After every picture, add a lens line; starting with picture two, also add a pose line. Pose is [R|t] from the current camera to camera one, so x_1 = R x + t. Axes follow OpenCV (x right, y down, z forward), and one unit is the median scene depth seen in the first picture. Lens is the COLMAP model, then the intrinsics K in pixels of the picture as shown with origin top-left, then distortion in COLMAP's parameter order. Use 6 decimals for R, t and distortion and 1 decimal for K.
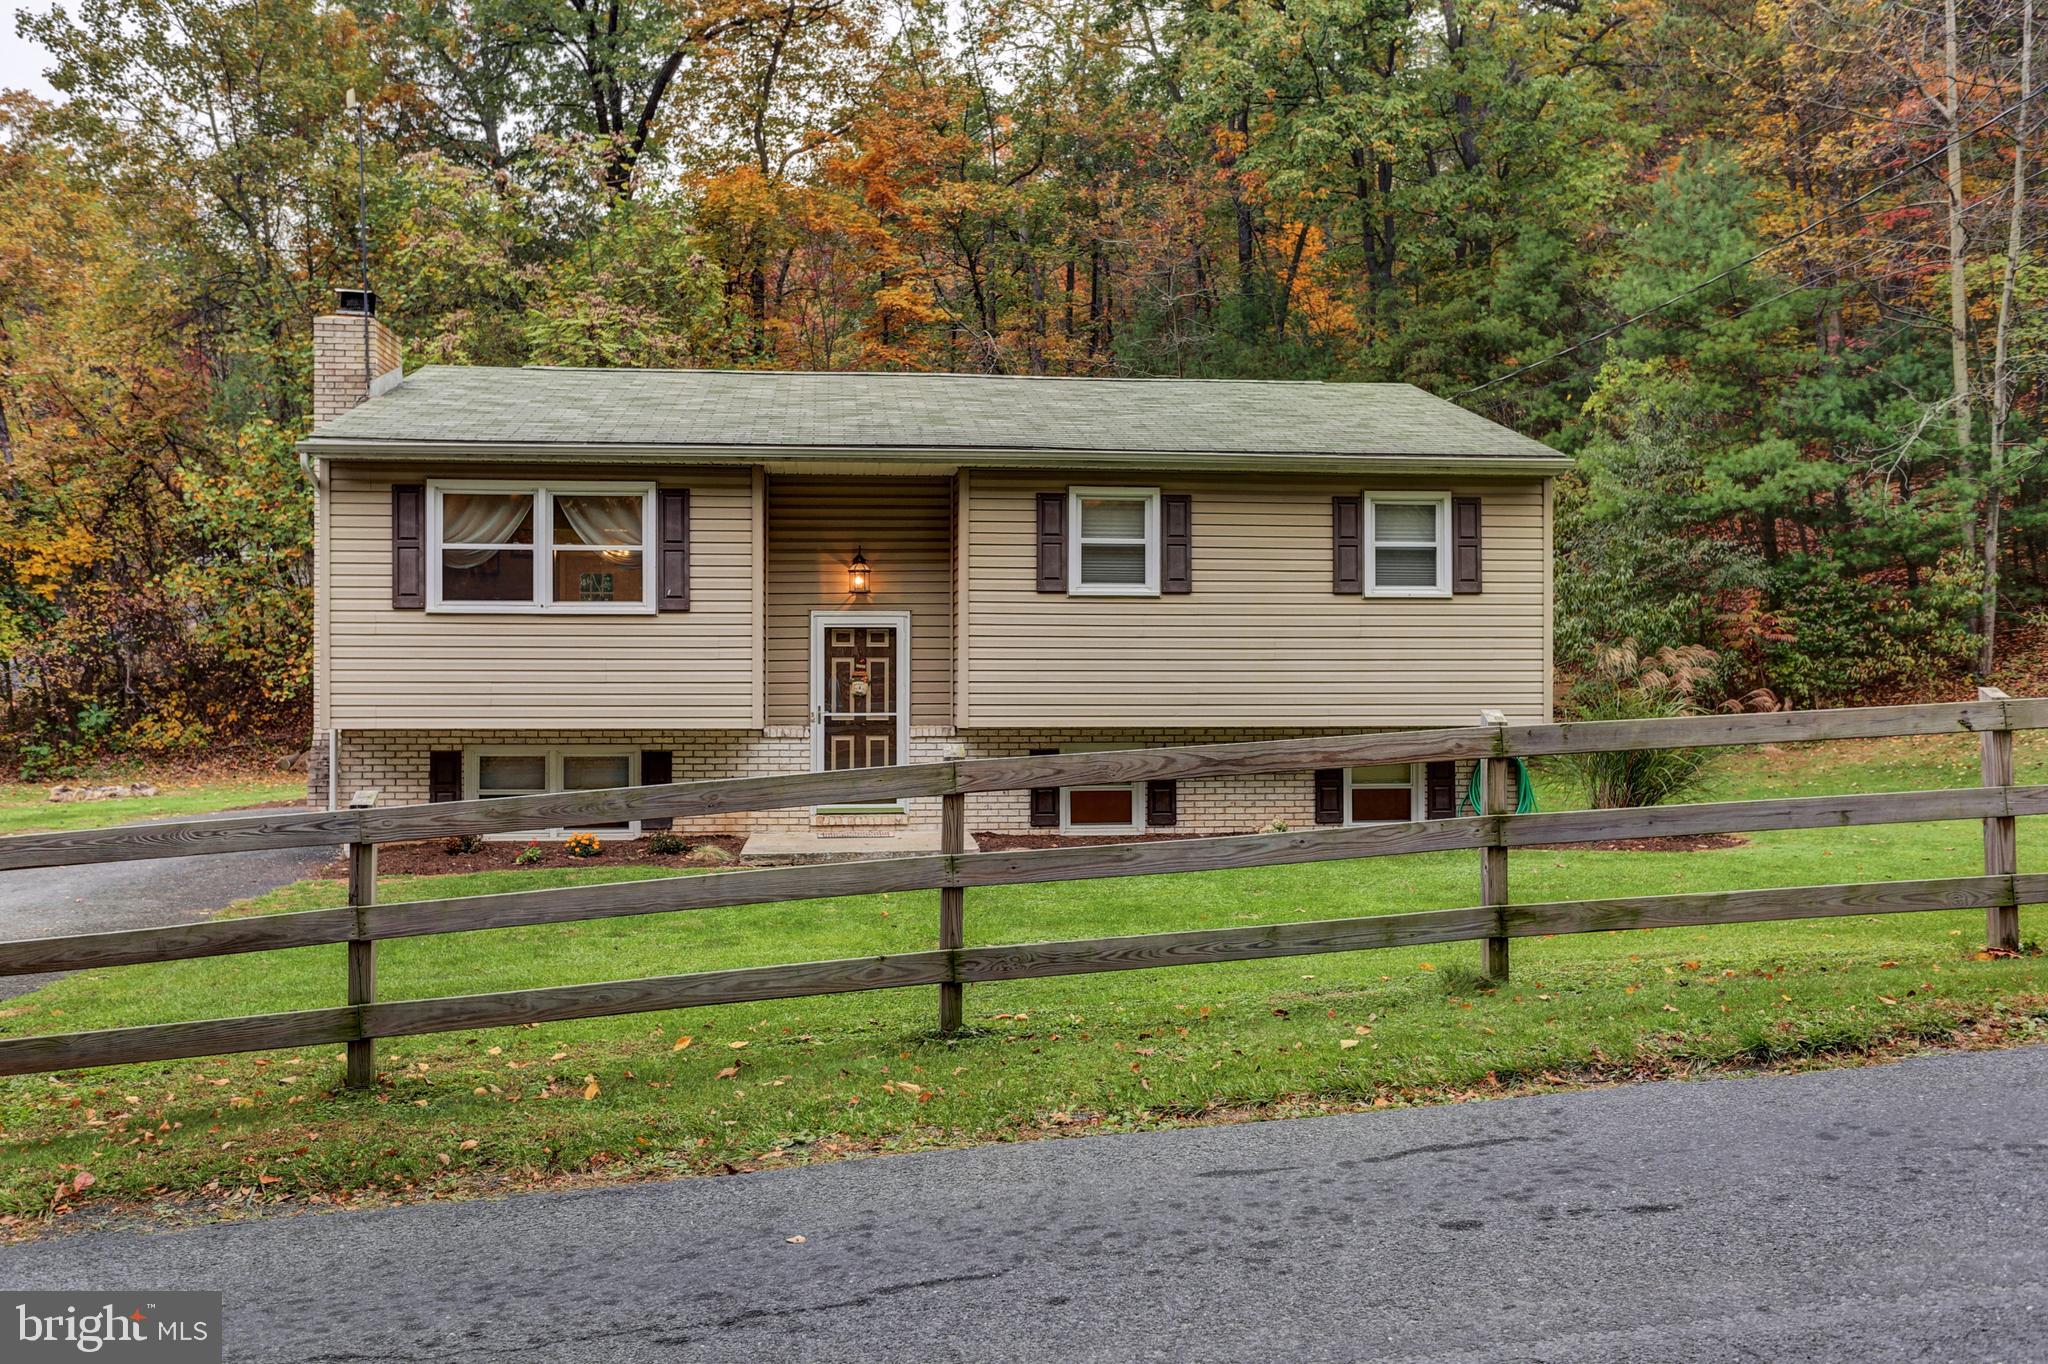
lens RADIAL K [[1686.9, 0, 1024.0], [0, 1686.9, 682.0], [0, 0, 1]] dist [-0.000625, 0.004909]
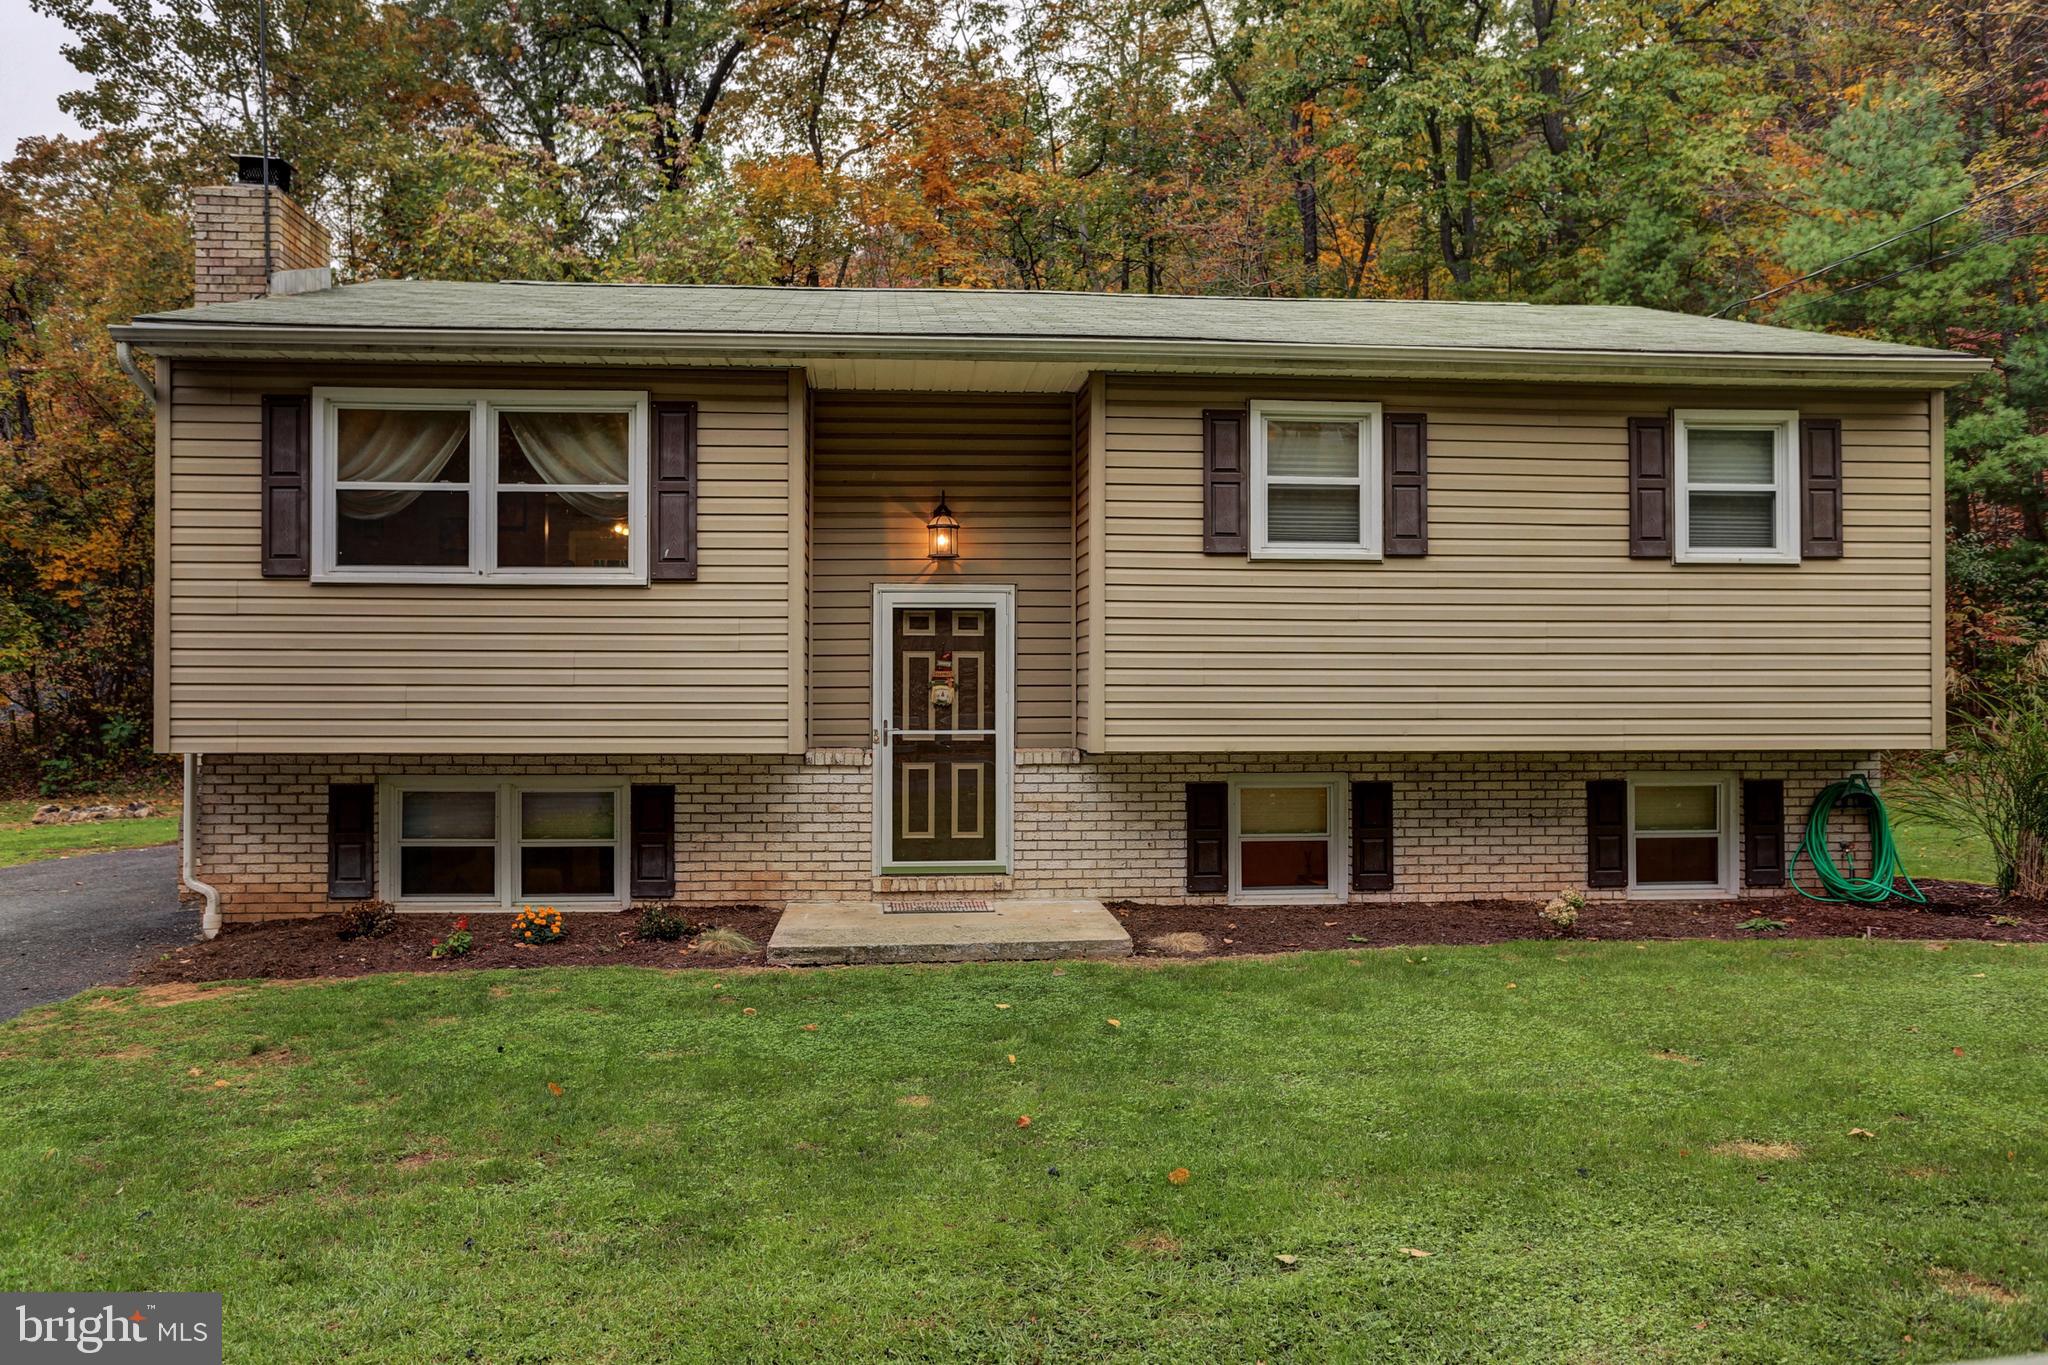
lens RADIAL K [[1516.8, 0, 1024.0], [0, 1516.8, 682.5], [0, 0, 1]] dist [-0.011017, -0.003448]
pose [[0.999797, 0.000429, -0.020139, -0.051090], [-0.000615, 0.999957, -0.009230, 0.004352], [0.020134, 0.009240, 0.999755, 0.371194]]
